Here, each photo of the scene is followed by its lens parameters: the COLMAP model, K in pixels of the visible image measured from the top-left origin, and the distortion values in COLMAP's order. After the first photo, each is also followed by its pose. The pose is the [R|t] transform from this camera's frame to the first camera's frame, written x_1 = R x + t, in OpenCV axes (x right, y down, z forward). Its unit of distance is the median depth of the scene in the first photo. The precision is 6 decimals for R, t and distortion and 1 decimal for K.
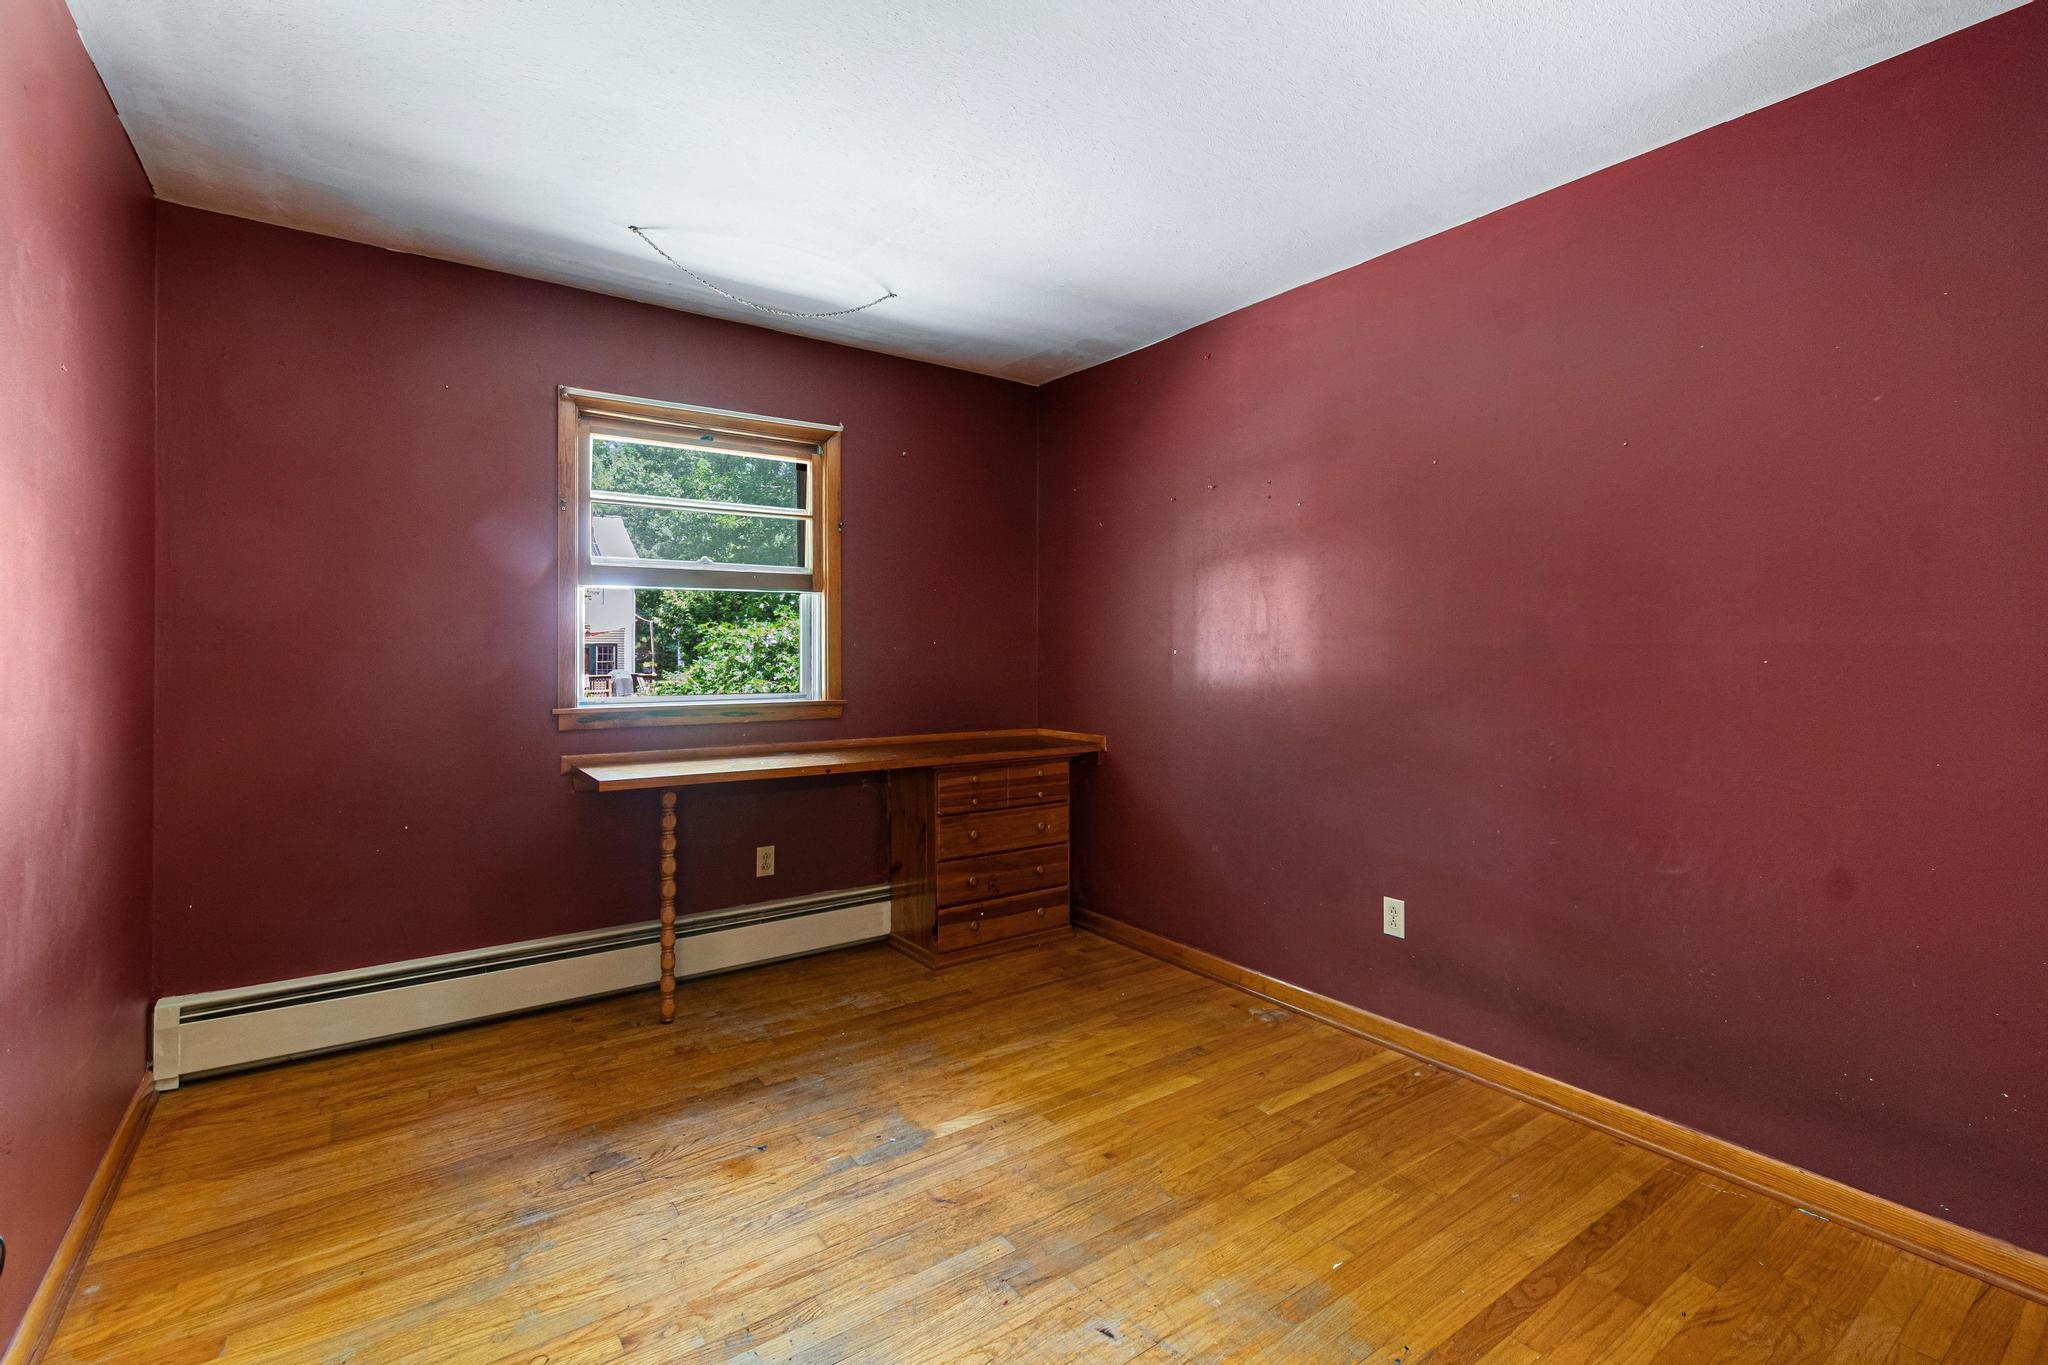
lens RADIAL K [[927.2, 0, 1024.3], [0, 927.2, 622.8], [0, 0, 1]] dist [-0.000950, -0.001279]
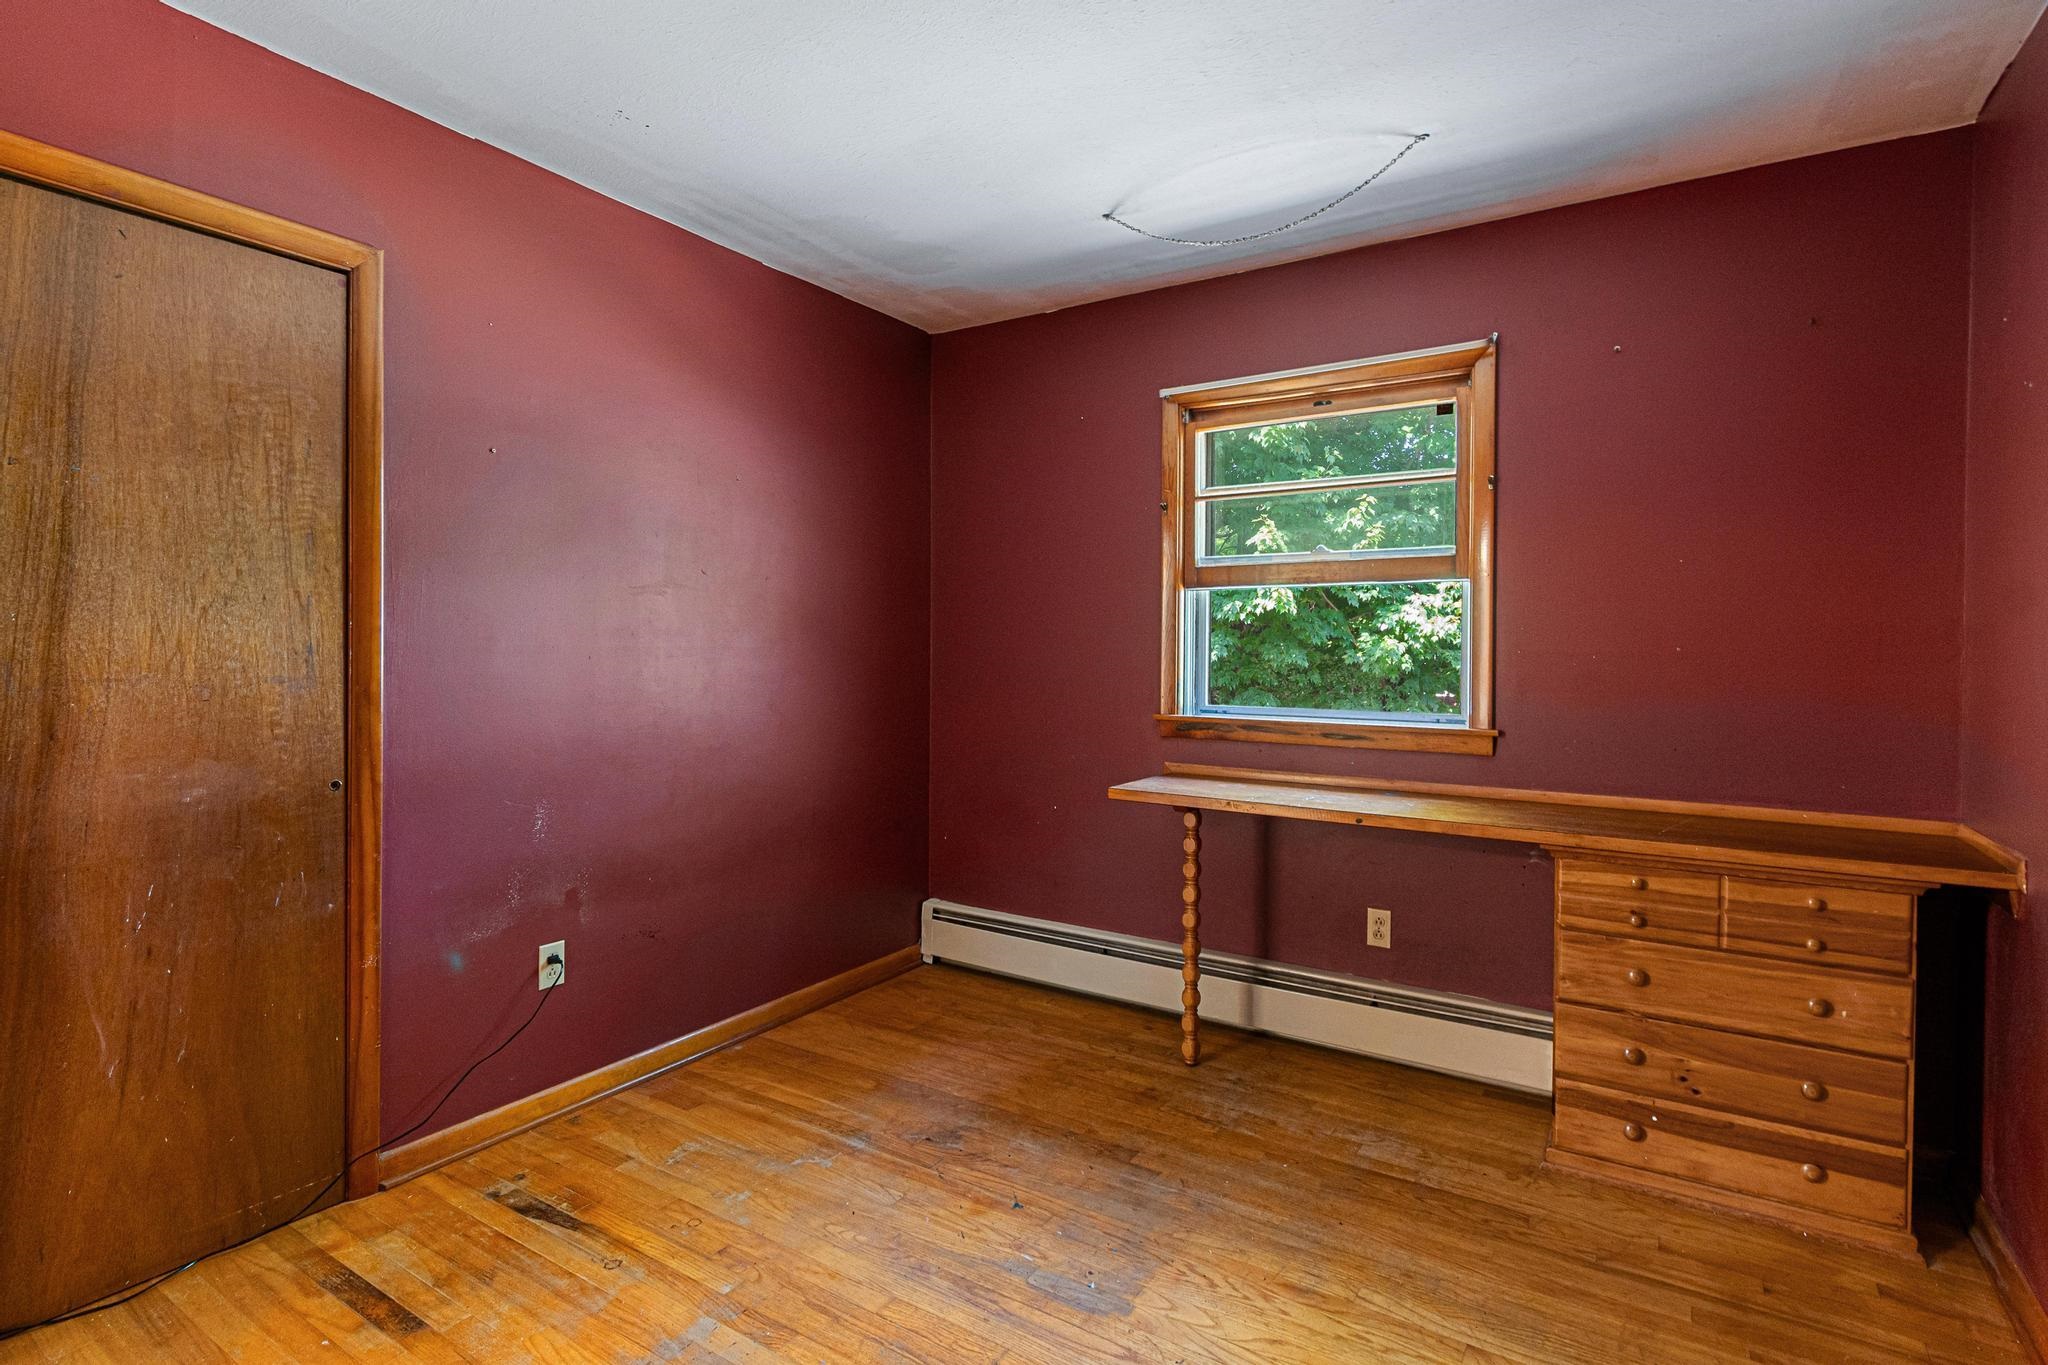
lens RADIAL K [[1001.8, 0, 1020.3], [0, 1001.8, 642.0], [0, 0, 1]] dist [0.000451, -0.000798]
pose [[0.361755, -0.005244, -0.932258, 0.471118], [0.017277, 0.999850, 0.001080, 0.011648], [0.932113, -0.016497, 0.361792, 0.490643]]
